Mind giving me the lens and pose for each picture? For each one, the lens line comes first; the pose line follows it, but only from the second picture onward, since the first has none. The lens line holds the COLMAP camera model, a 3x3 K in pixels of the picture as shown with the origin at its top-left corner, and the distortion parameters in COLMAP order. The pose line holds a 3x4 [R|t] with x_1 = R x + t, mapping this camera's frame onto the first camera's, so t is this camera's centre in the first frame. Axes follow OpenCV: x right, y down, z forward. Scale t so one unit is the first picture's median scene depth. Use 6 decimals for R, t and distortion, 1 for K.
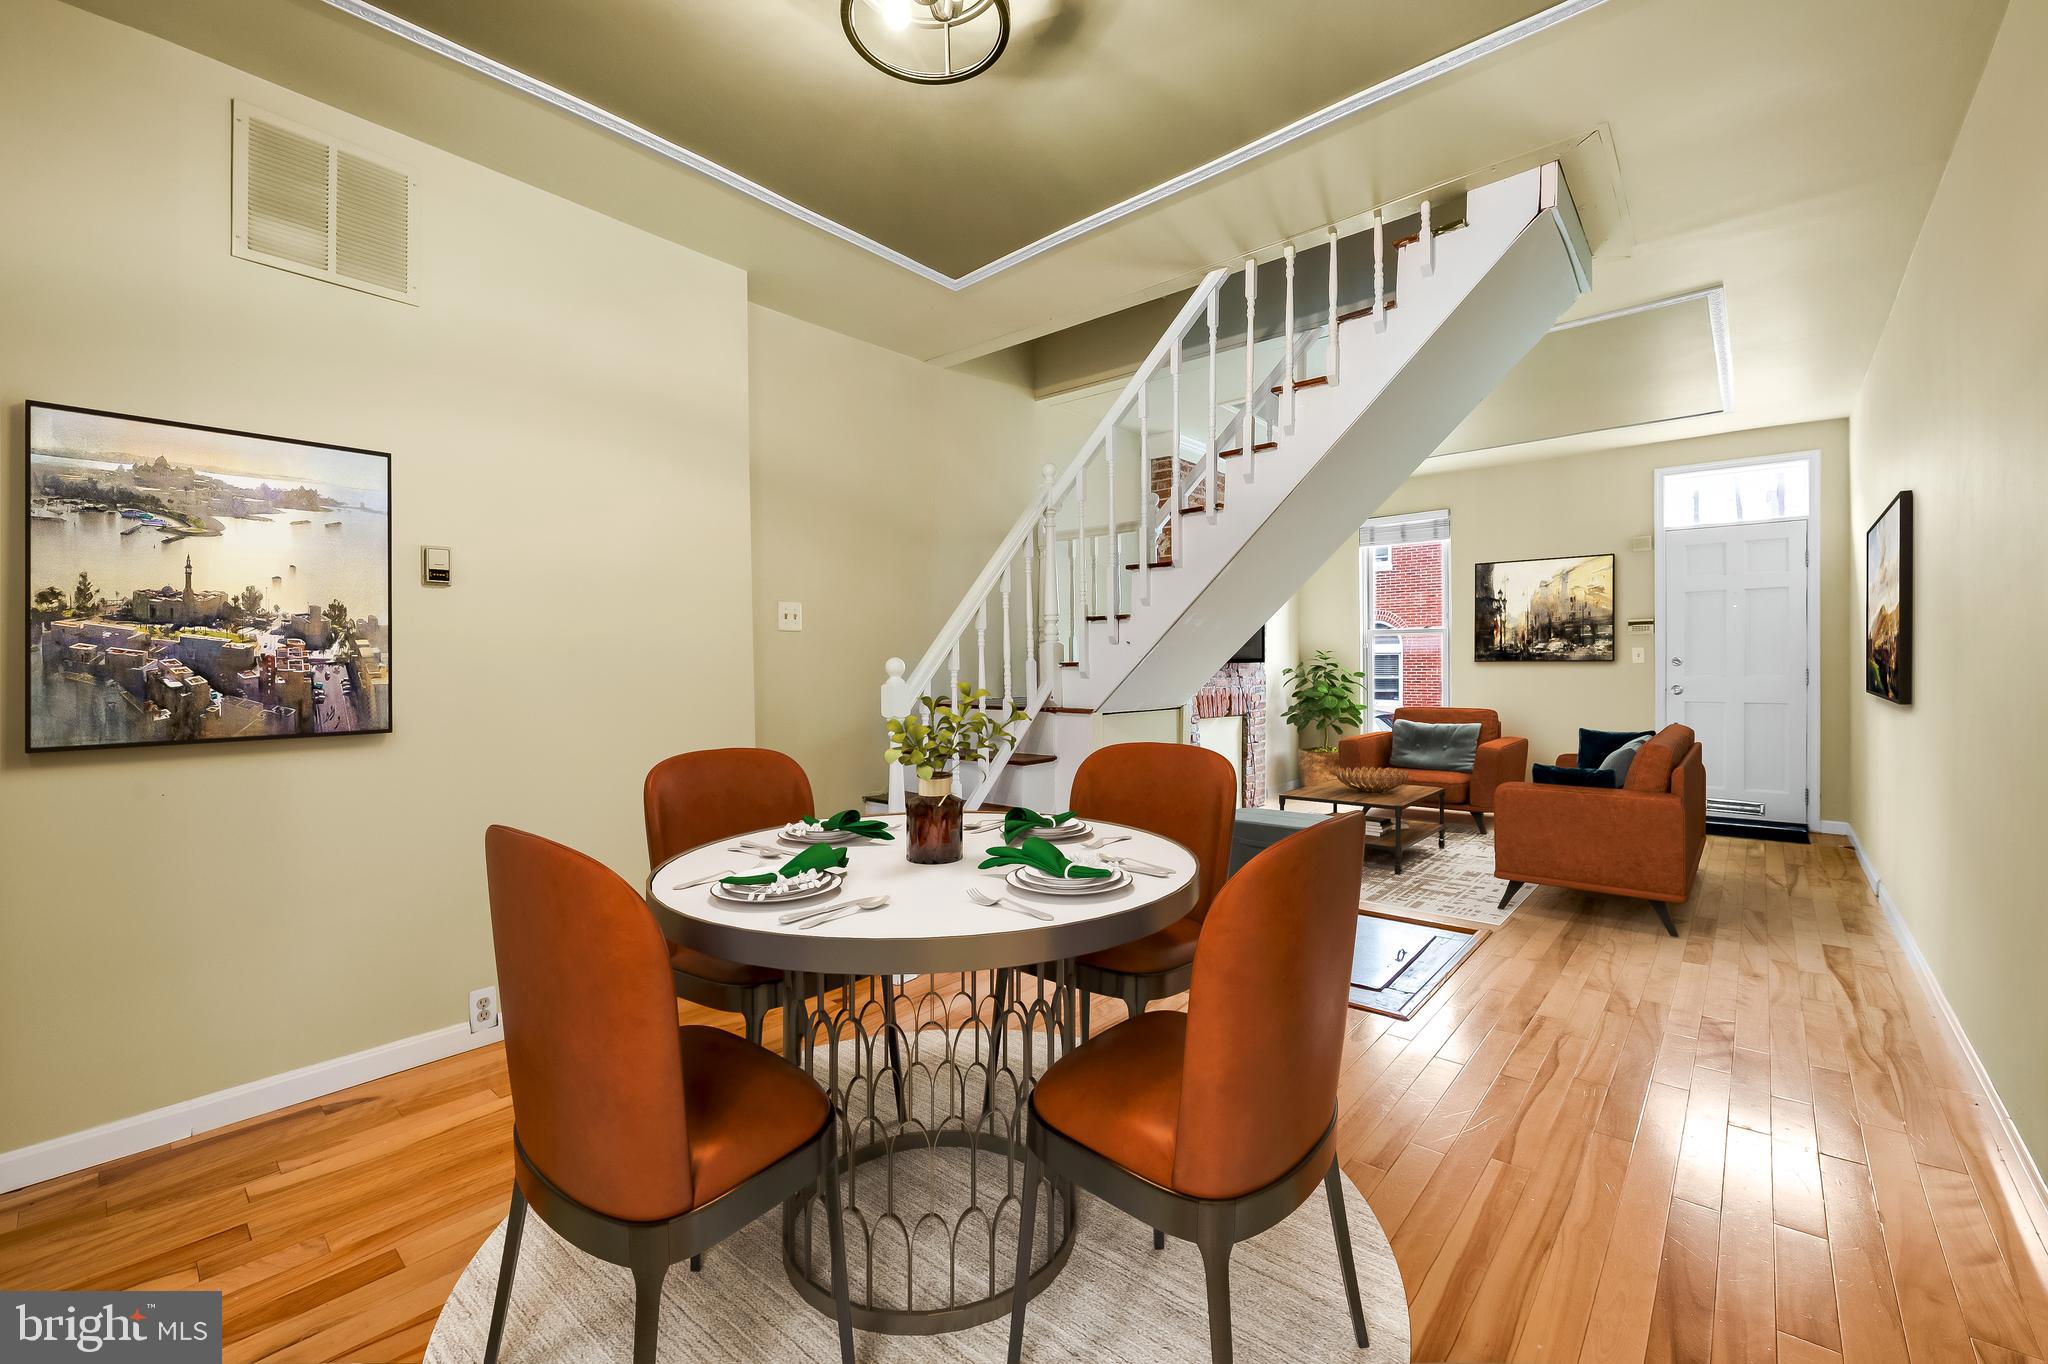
lens RADIAL K [[837.4, 0, 1031.9], [0, 837.4, 677.0], [0, 0, 1]] dist [-0.004127, -0.001135]
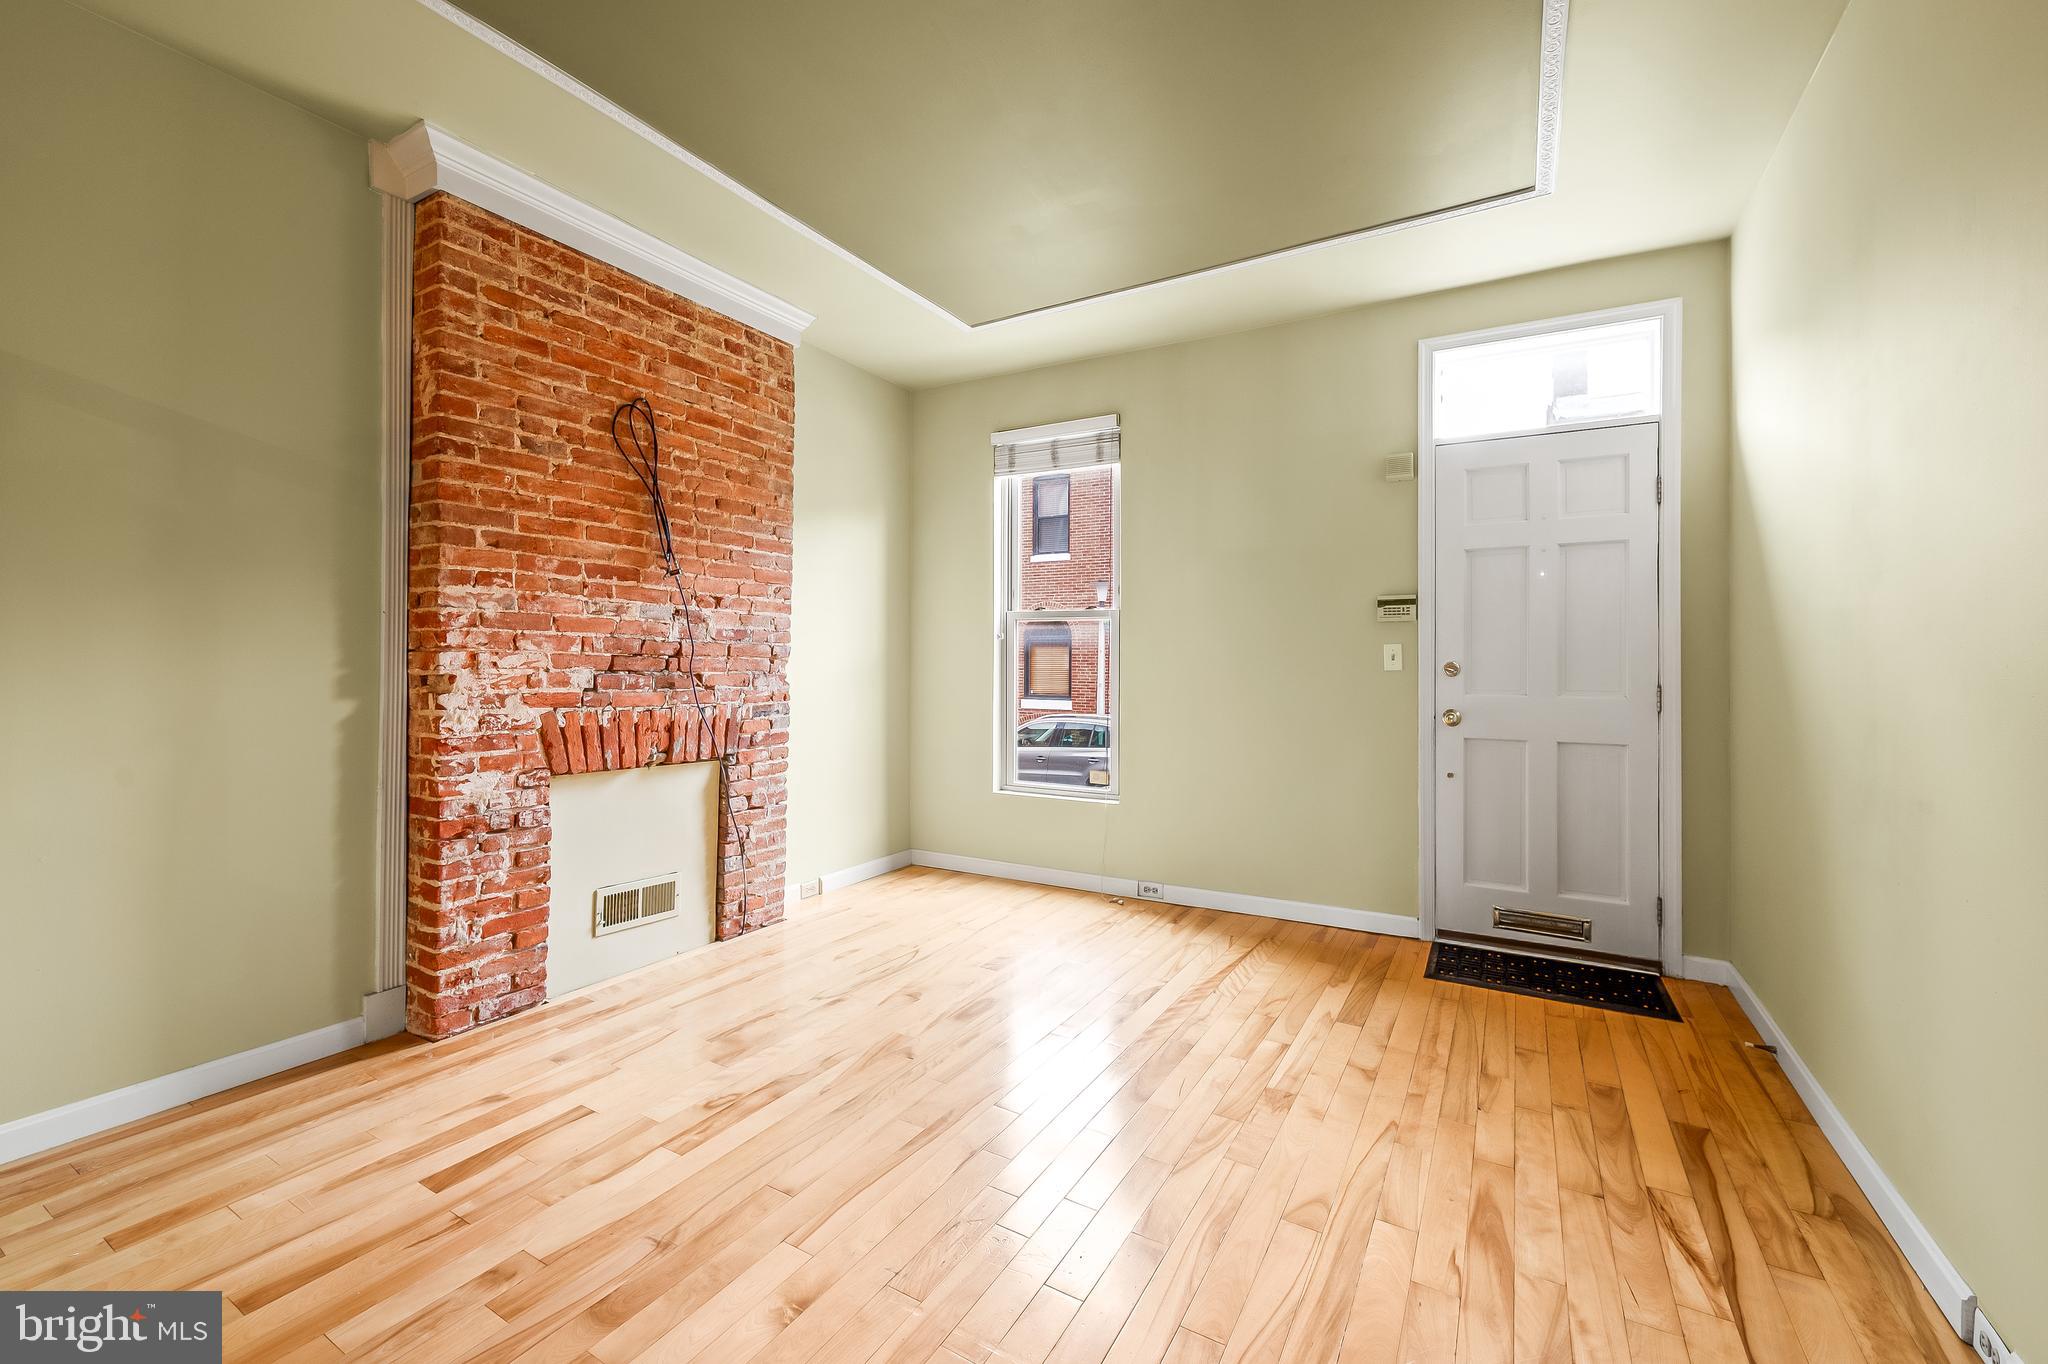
lens RADIAL K [[837.4, 0, 1016.9], [0, 837.4, 669.4], [0, 0, 1]] dist [-0.004127, -0.001135]
pose [[0.978837, 0.013641, 0.204187, 0.352336], [-0.011187, 0.999851, -0.013167, -0.006329], [-0.204336, 0.010604, 0.978843, 0.485598]]
